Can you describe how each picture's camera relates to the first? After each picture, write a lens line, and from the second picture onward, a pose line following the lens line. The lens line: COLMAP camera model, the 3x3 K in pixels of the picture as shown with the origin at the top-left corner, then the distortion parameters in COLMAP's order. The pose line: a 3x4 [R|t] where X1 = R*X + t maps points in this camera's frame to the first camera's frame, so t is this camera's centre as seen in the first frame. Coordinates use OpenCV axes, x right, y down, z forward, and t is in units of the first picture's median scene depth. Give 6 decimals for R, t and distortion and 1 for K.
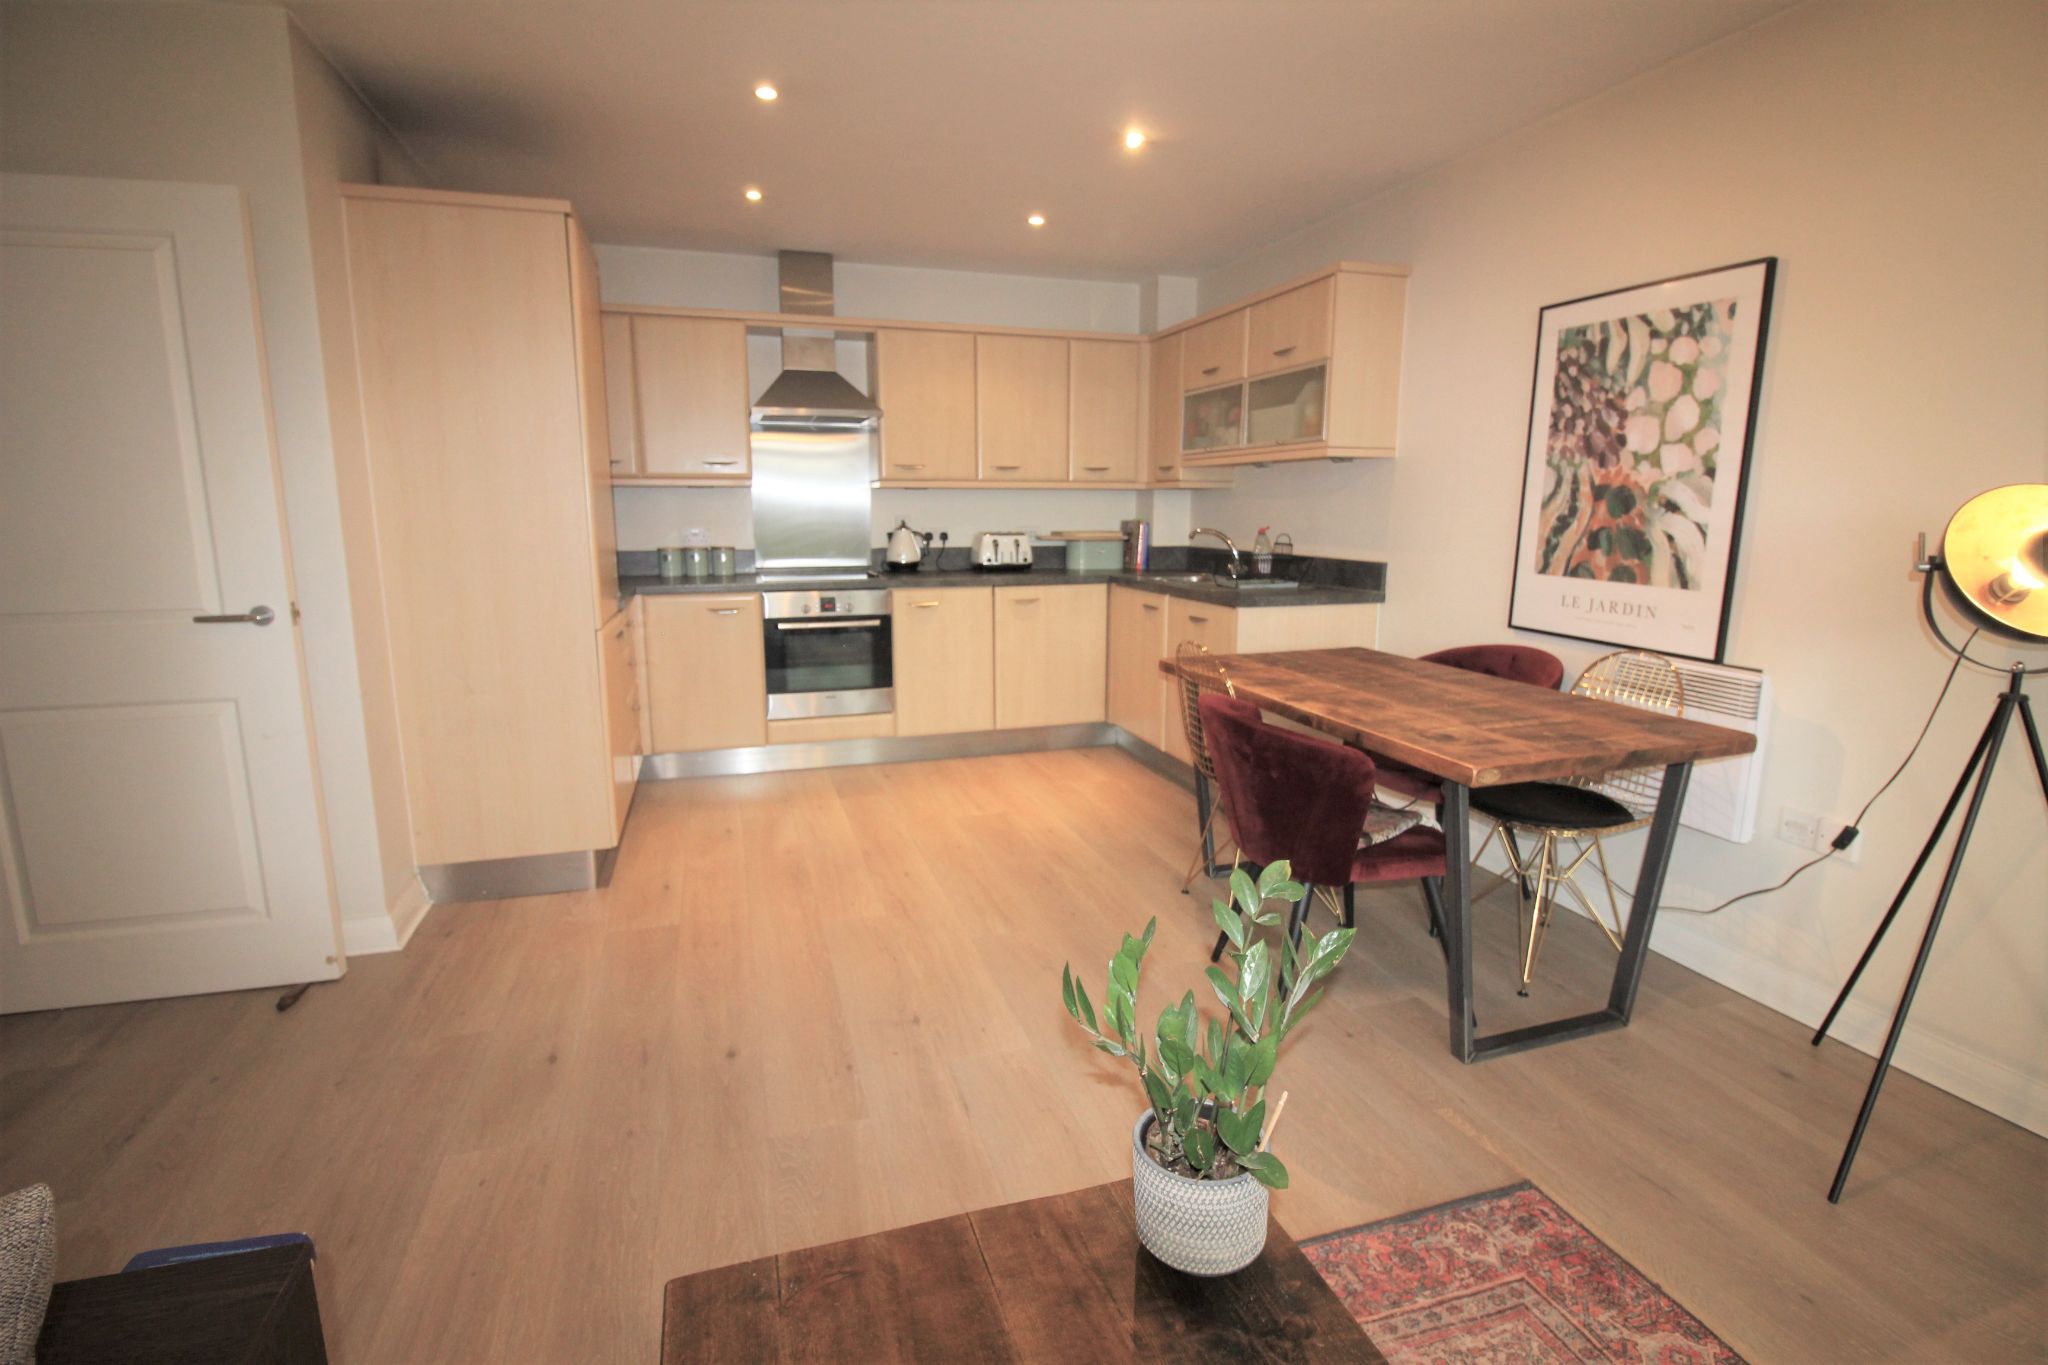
lens RADIAL K [[979.7, 0, 1022.5], [0, 979.7, 679.8], [0, 0, 1]] dist [-0.004777, -0.000650]
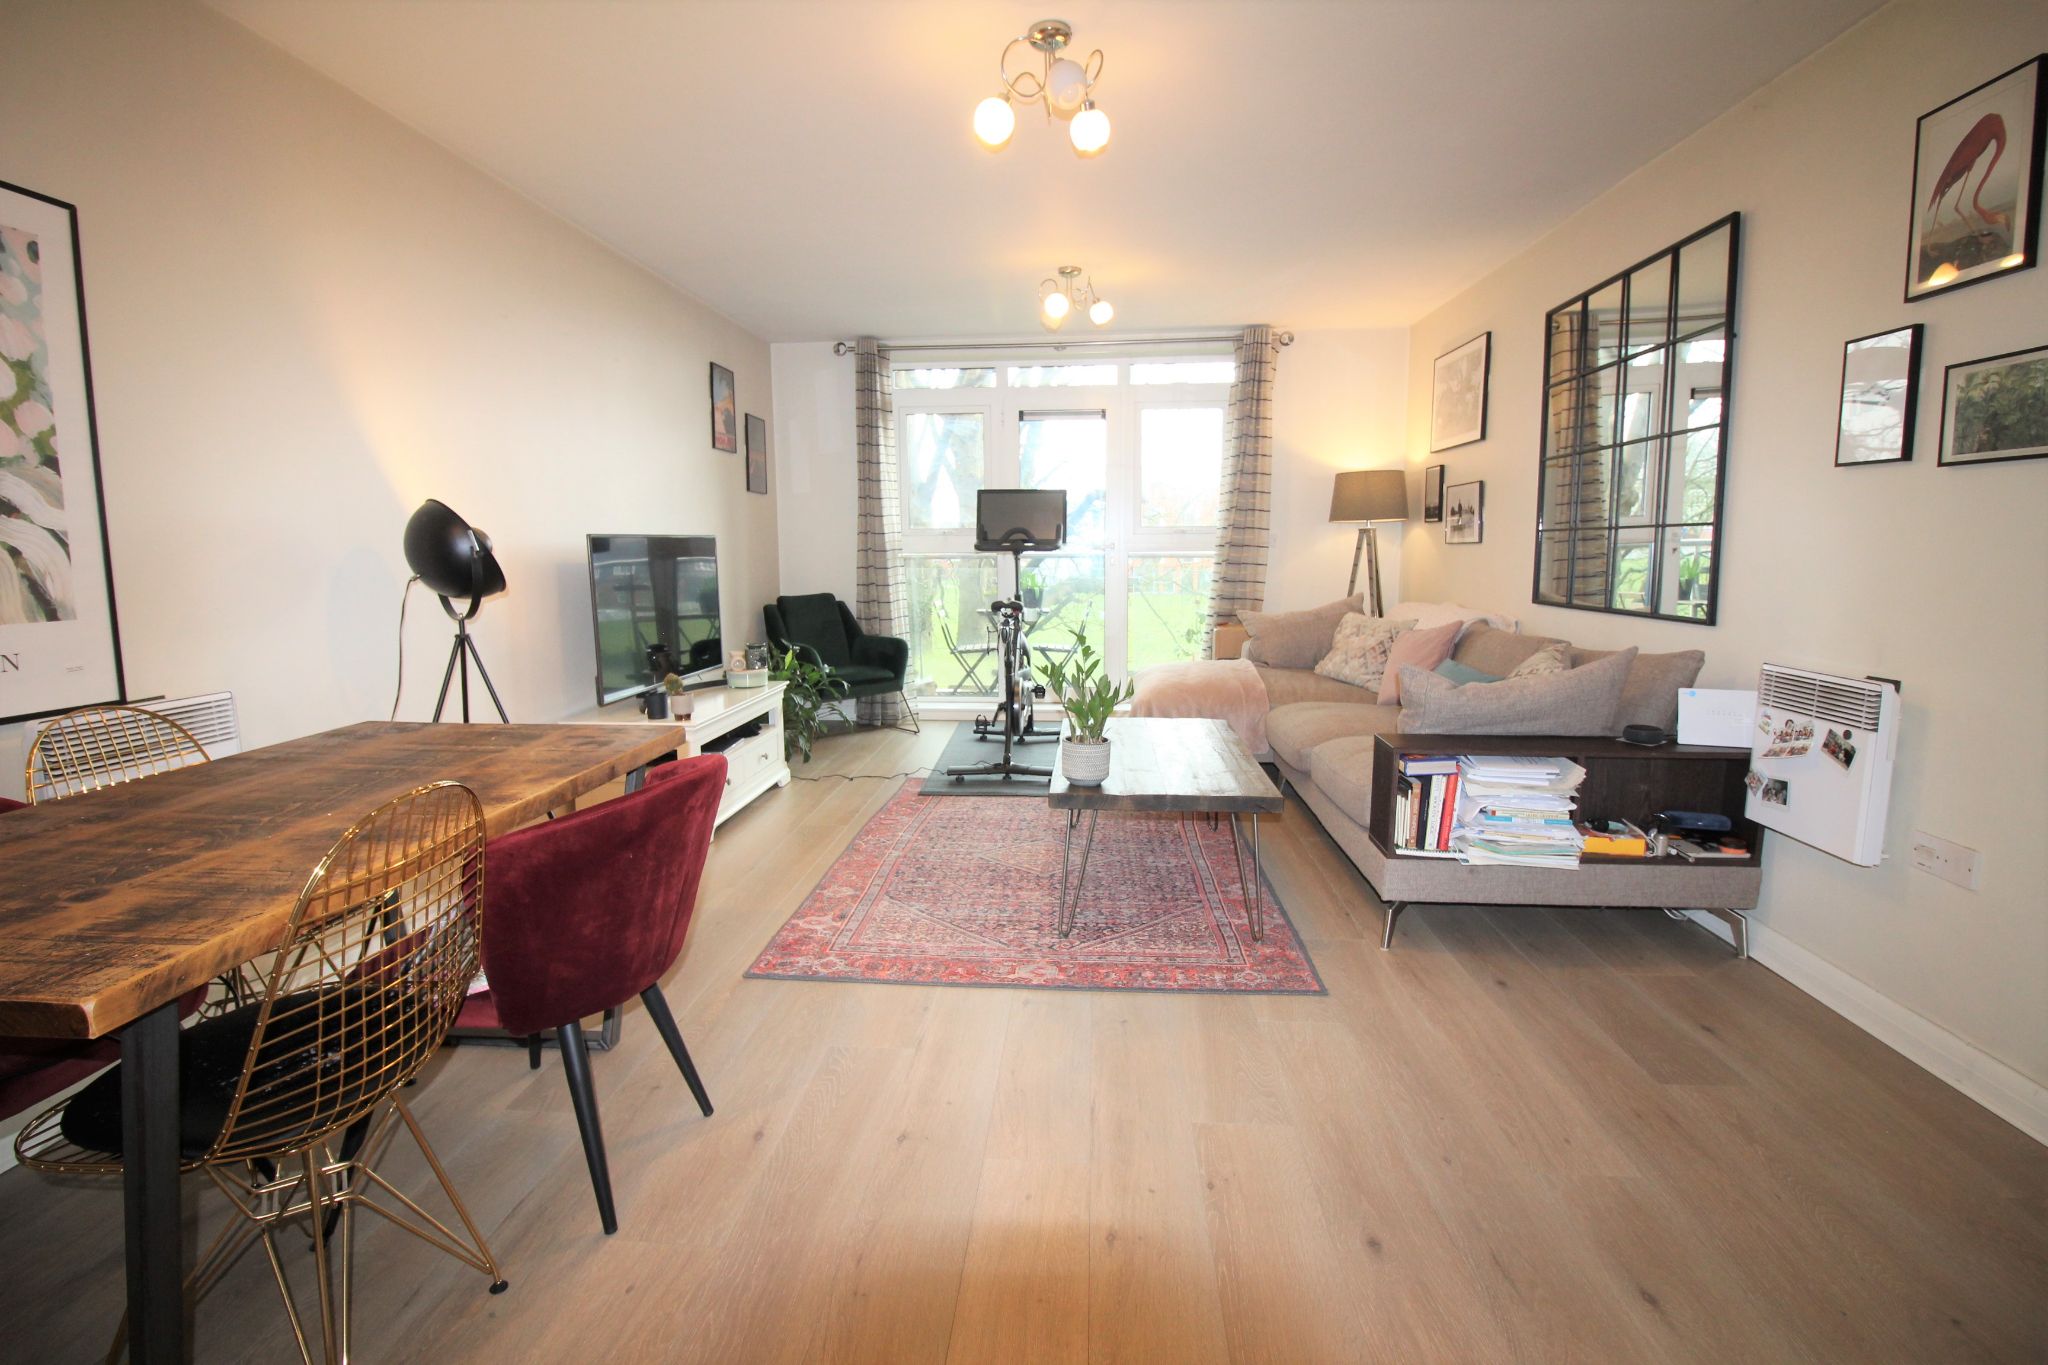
lens RADIAL K [[979.7, 0, 1022.0], [0, 979.7, 674.7], [0, 0, 1]] dist [-0.004777, -0.000650]
pose [[-0.929406, -0.044586, 0.366356, -0.269986], [0.072809, 0.951014, 0.300450, -0.226854], [-0.361806, 0.305914, -0.880632, 1.432065]]
